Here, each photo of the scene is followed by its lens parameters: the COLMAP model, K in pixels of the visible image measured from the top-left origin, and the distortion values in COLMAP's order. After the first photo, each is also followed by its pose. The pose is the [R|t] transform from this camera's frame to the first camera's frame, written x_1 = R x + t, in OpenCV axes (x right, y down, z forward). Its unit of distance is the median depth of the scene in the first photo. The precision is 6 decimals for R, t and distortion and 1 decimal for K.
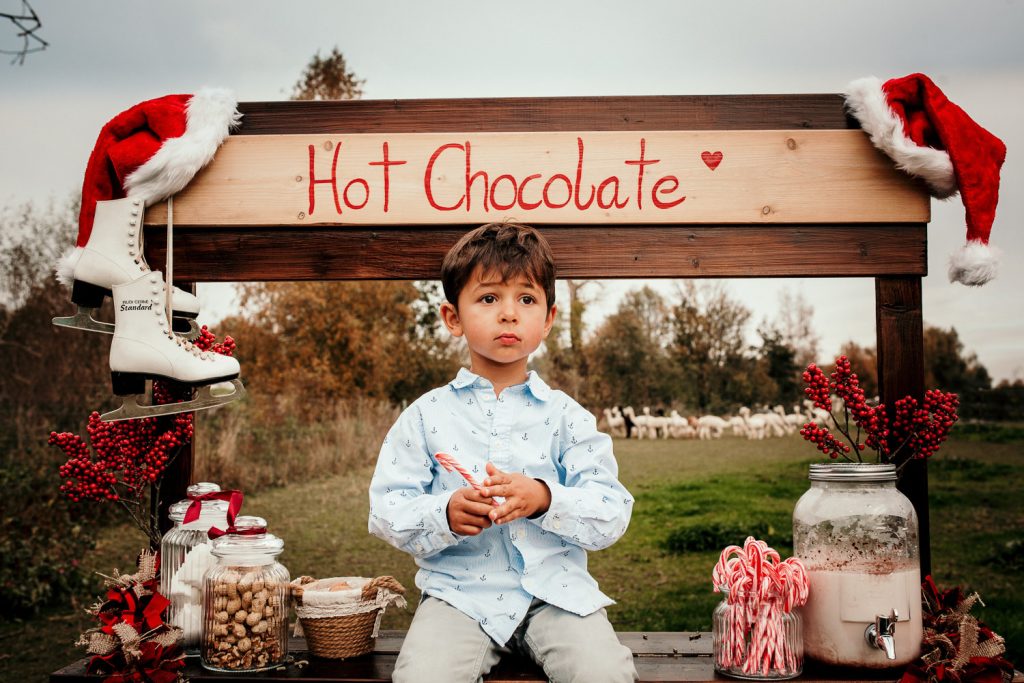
lens RADIAL K [[972.2, 0, 510.4], [0, 972.2, 342.1], [0, 0, 1]] dist [-0.048622, 0.038355]
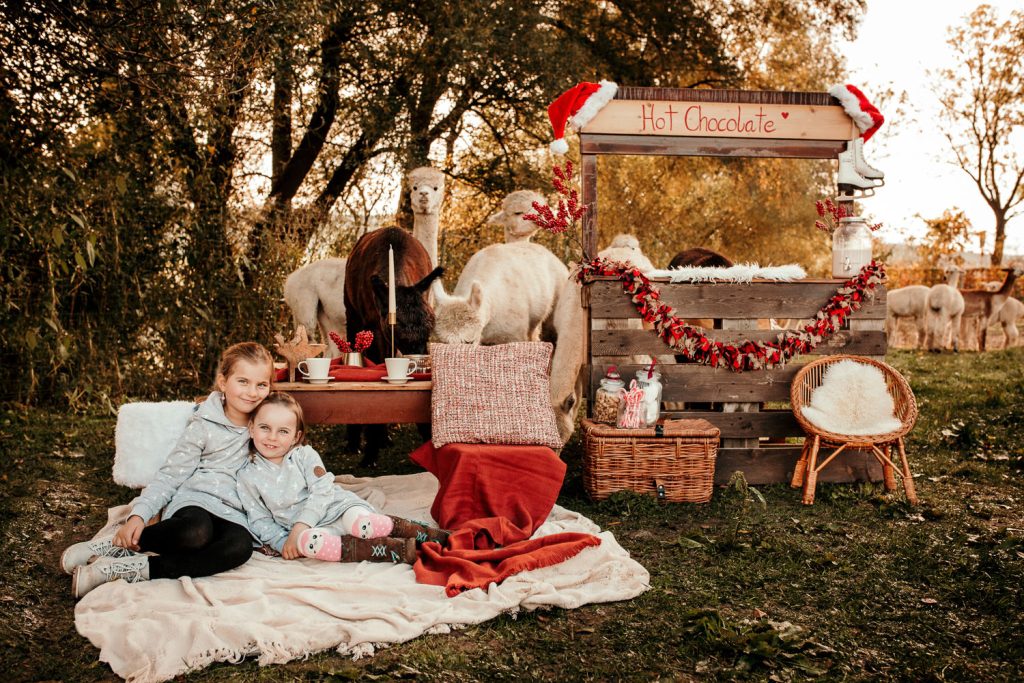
lens RADIAL K [[965.5, 0, 504.4], [0, 965.5, 337.1], [0, 0, 1]] dist [-0.042337, 0.048165]
pose [[0.993628, 0.005858, 0.112558, -0.908333], [-0.015138, 0.996536, 0.081769, 0.236518], [-0.111689, -0.082952, 0.990275, -1.718603]]
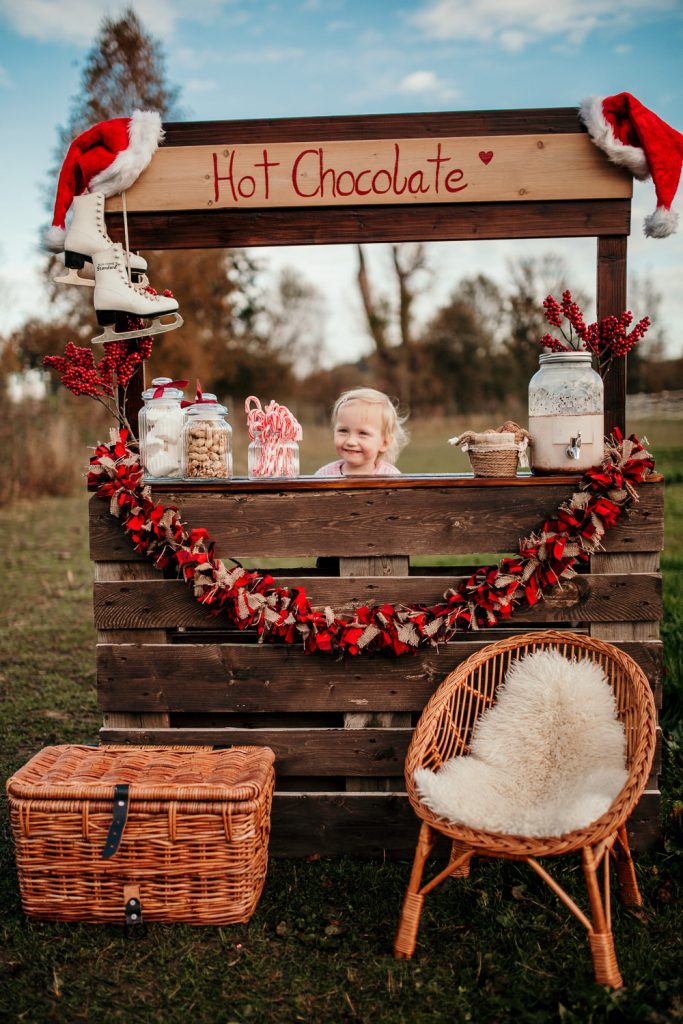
lens RADIAL K [[1038.1, 0, 314.7], [0, 1038.1, 541.5], [0, 0, 1]] dist [-0.085093, 0.161372]
pose [[0.999621, -0.016872, -0.021760, -0.029168], [0.020731, 0.981273, 0.191502, 0.081908], [0.018122, -0.191880, 0.981251, -0.659706]]
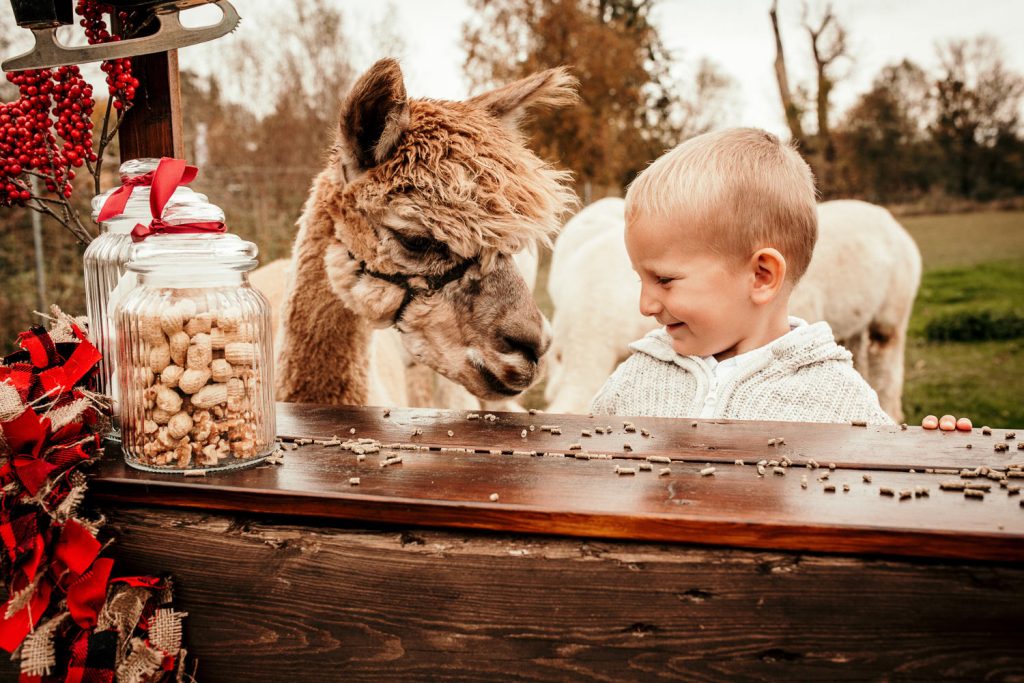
lens RADIAL K [[982.2, 0, 512.0], [0, 982.2, 341.5], [0, 0, 1]] dist [-0.065455, 0.078037]
pose [[0.971886, 0.012360, -0.235125, 0.035320], [0.036732, 0.978435, 0.203265, 0.130670], [0.232567, -0.206187, 0.950473, 0.428261]]
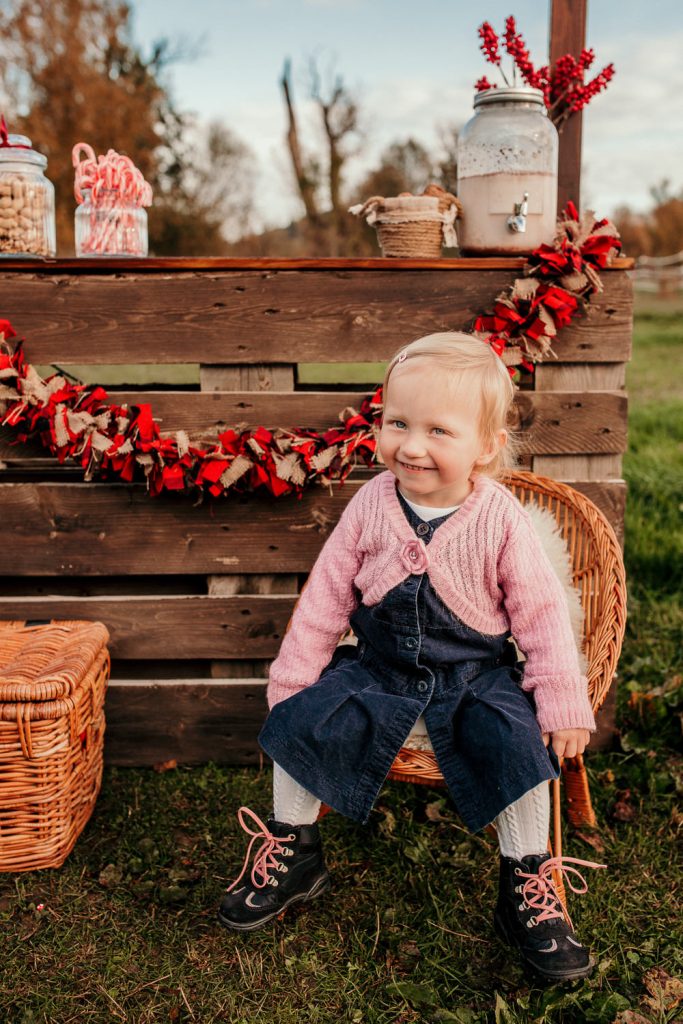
lens RADIAL K [[1015.4, 0, 354.3], [0, 1015.4, 490.8], [0, 0, 1]] dist [-0.068269, 0.090317]
pose [[0.996360, -0.014066, 0.084076, 0.044251], [-0.009412, 0.962112, 0.272492, 0.225812], [-0.084723, -0.272291, 0.958478, -0.272532]]
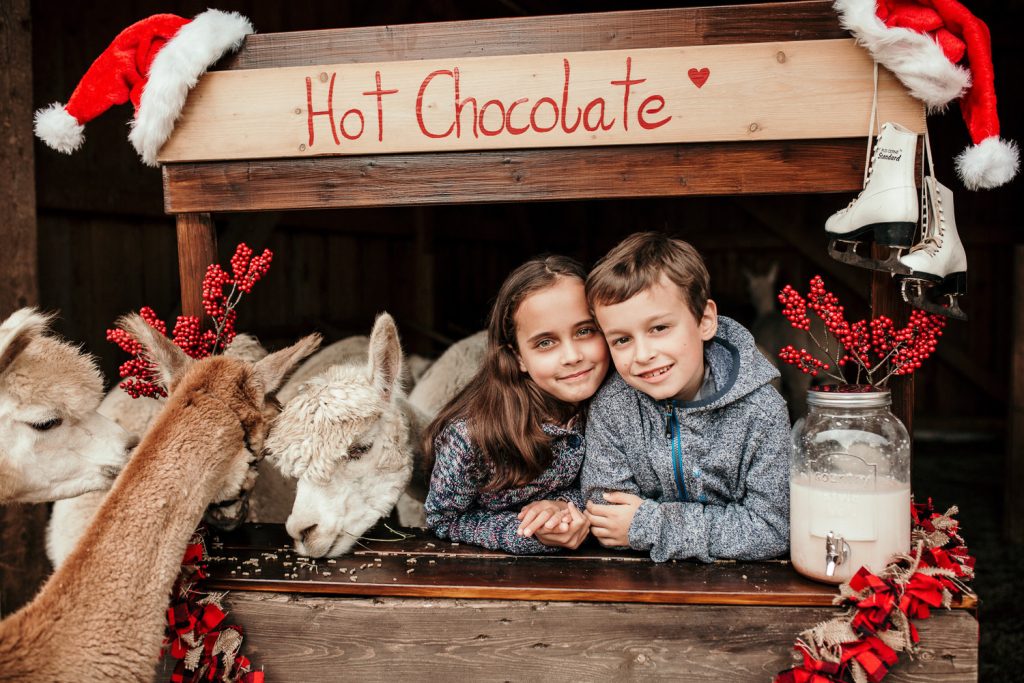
lens RADIAL K [[972.2, 0, 510.4], [0, 972.2, 342.1], [0, 0, 1]] dist [-0.048622, 0.038355]
pose [[0.993280, -0.011514, -0.115160, 0.126966], [0.030820, 0.985424, 0.167303, -0.091907], [0.111555, -0.169728, 0.979157, -0.036940]]
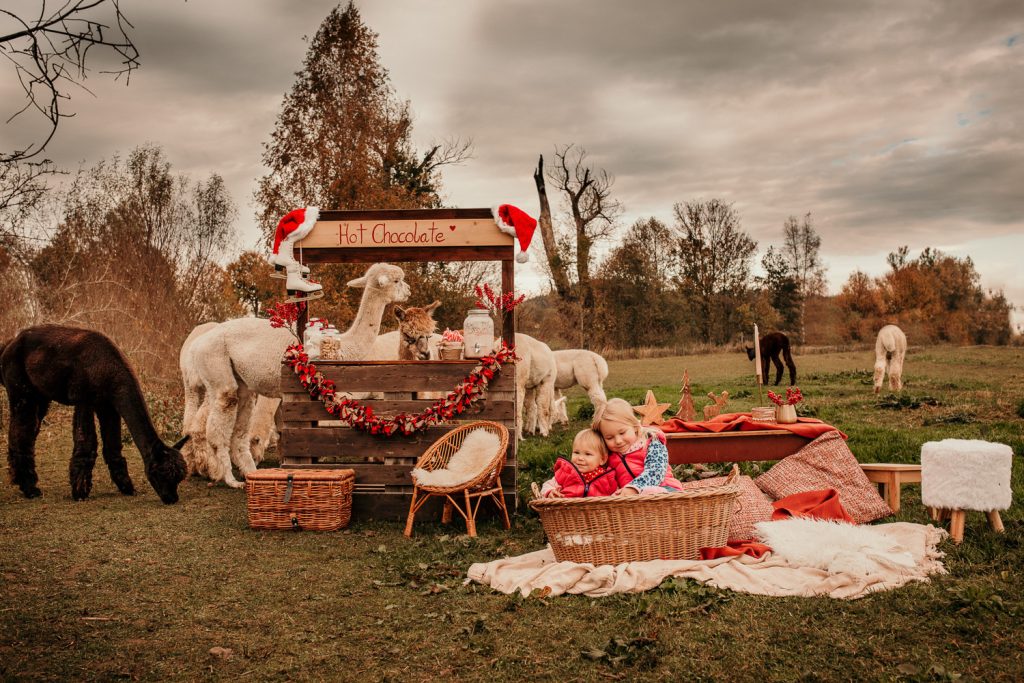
lens RADIAL K [[982.2, 0, 512.0], [0, 982.2, 341.5], [0, 0, 1]] dist [-0.065455, 0.078037]
pose [[0.999797, -0.006618, -0.019038, 0.488978], [0.007890, 0.997686, 0.067525, -0.014756], [0.018547, -0.067662, 0.997536, -2.594394]]
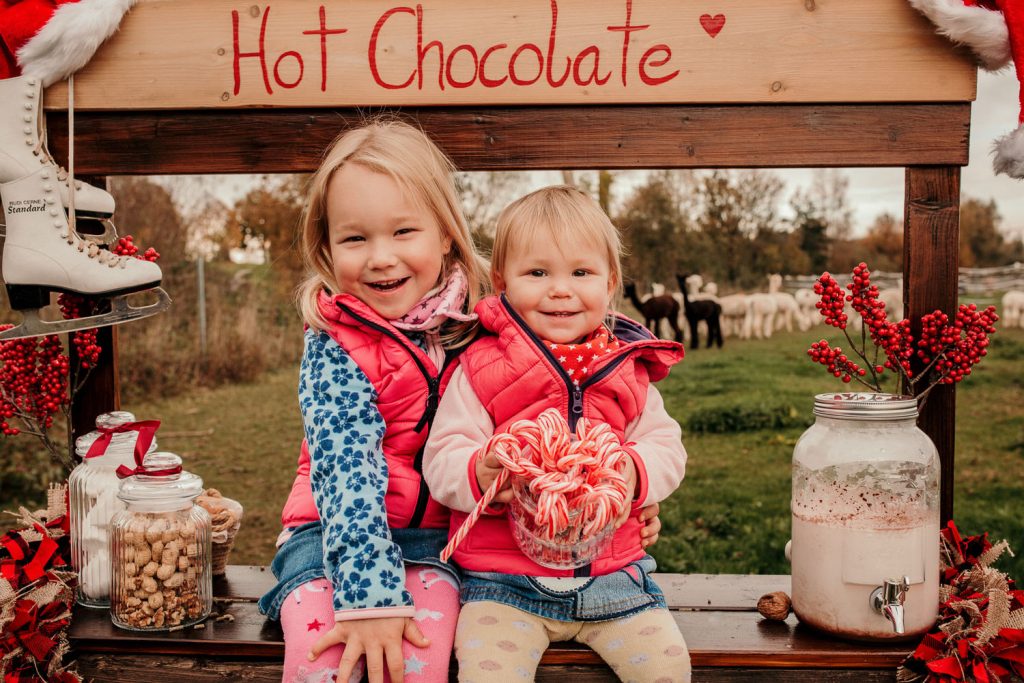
lens RADIAL K [[975.5, 0, 512.0], [0, 975.5, 341.5], [0, 0, 1]] dist [-0.049014, 0.043859]
pose [[0.999628, 0.001095, -0.027267, 0.059360], [0.002451, 0.991552, 0.129684, -0.027280], [0.027179, -0.129703, 0.991180, 0.138044]]
